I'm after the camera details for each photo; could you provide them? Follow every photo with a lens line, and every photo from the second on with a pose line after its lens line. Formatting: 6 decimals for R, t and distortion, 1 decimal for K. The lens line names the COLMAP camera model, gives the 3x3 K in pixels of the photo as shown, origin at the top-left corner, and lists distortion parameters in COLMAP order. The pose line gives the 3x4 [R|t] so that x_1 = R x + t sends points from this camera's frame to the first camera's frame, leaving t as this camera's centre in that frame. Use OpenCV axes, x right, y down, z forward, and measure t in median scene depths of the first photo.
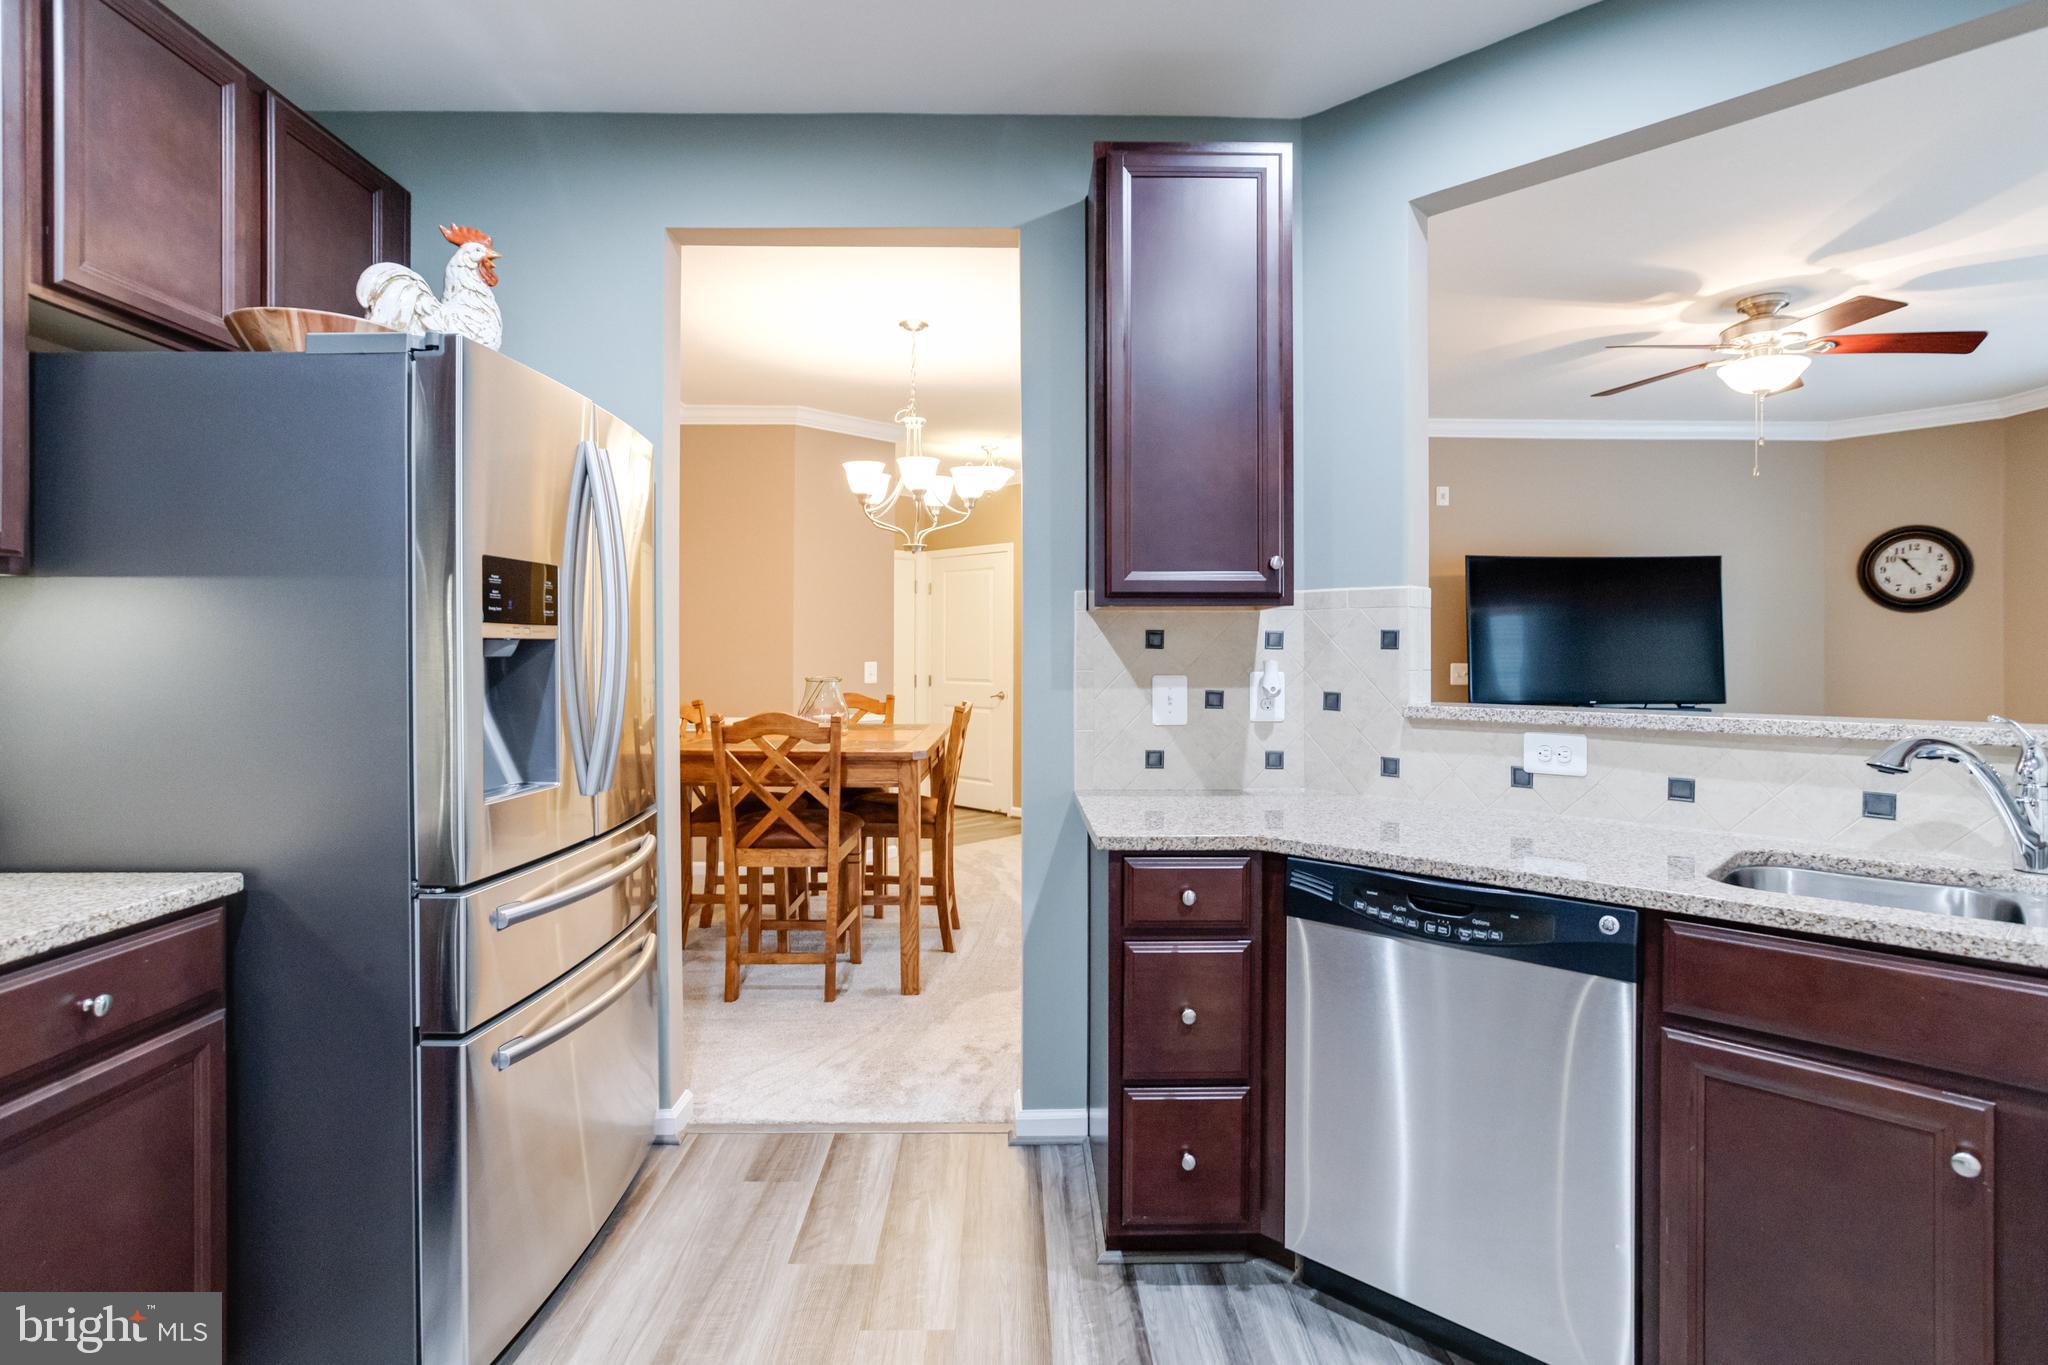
lens RADIAL K [[1014.6, 0, 1029.6], [0, 1014.6, 651.9], [0, 0, 1]] dist [-0.035155, 0.021204]
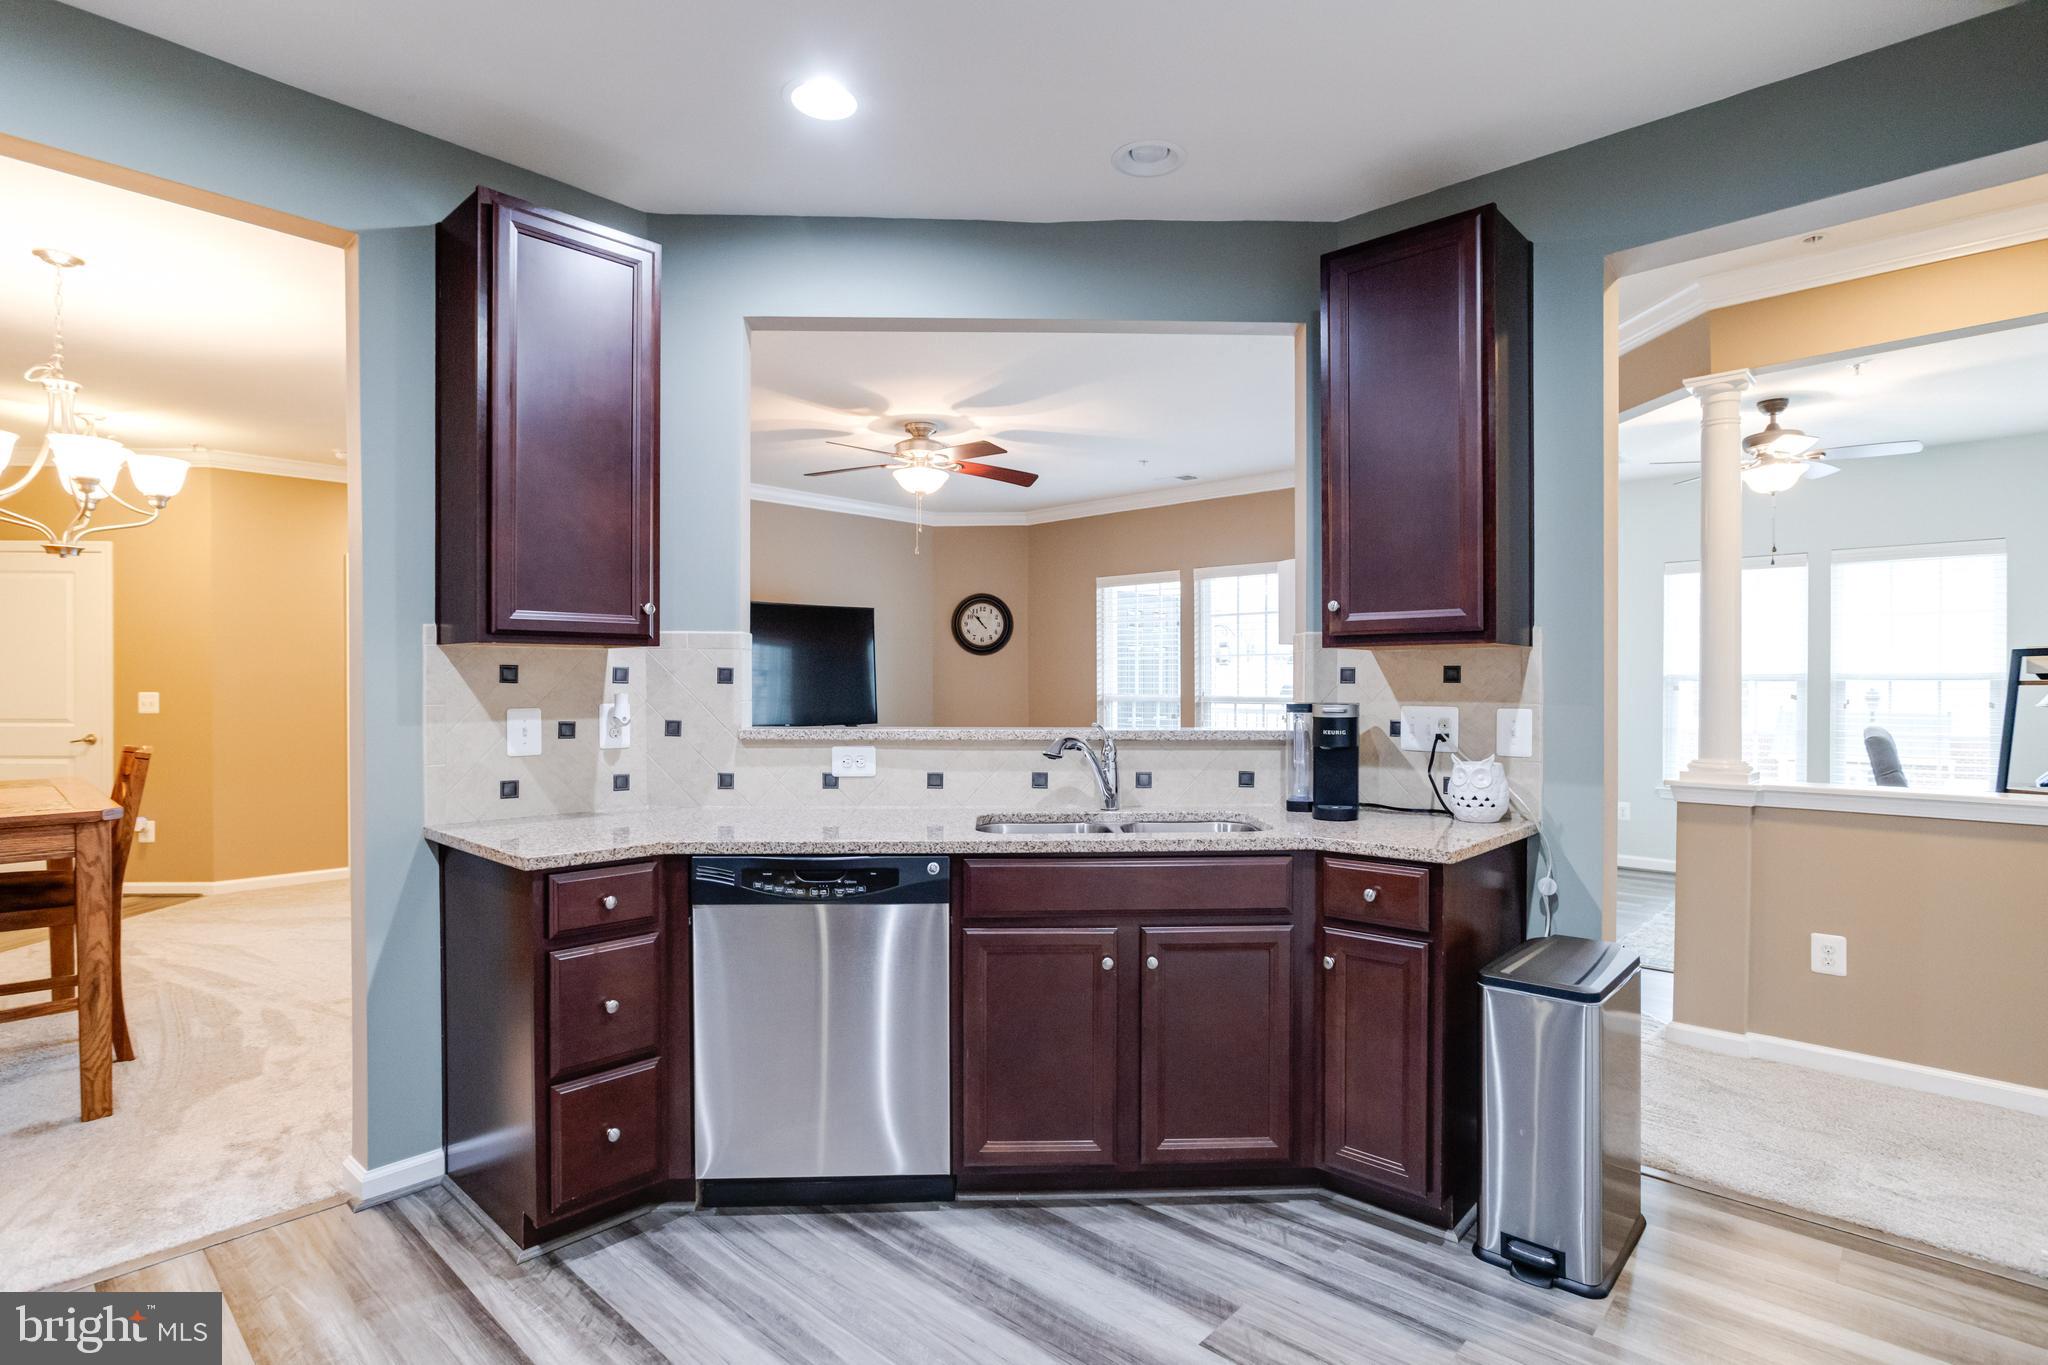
lens RADIAL K [[1001.4, 0, 1024.0], [0, 1001.4, 682.5], [0, 0, 1]] dist [-0.024116, 0.018875]
pose [[0.698687, 0.000822, 0.715427, -0.267550], [-0.001945, 0.999998, 0.000750, -0.005947], [-0.715424, -0.001916, 0.698688, -0.098705]]
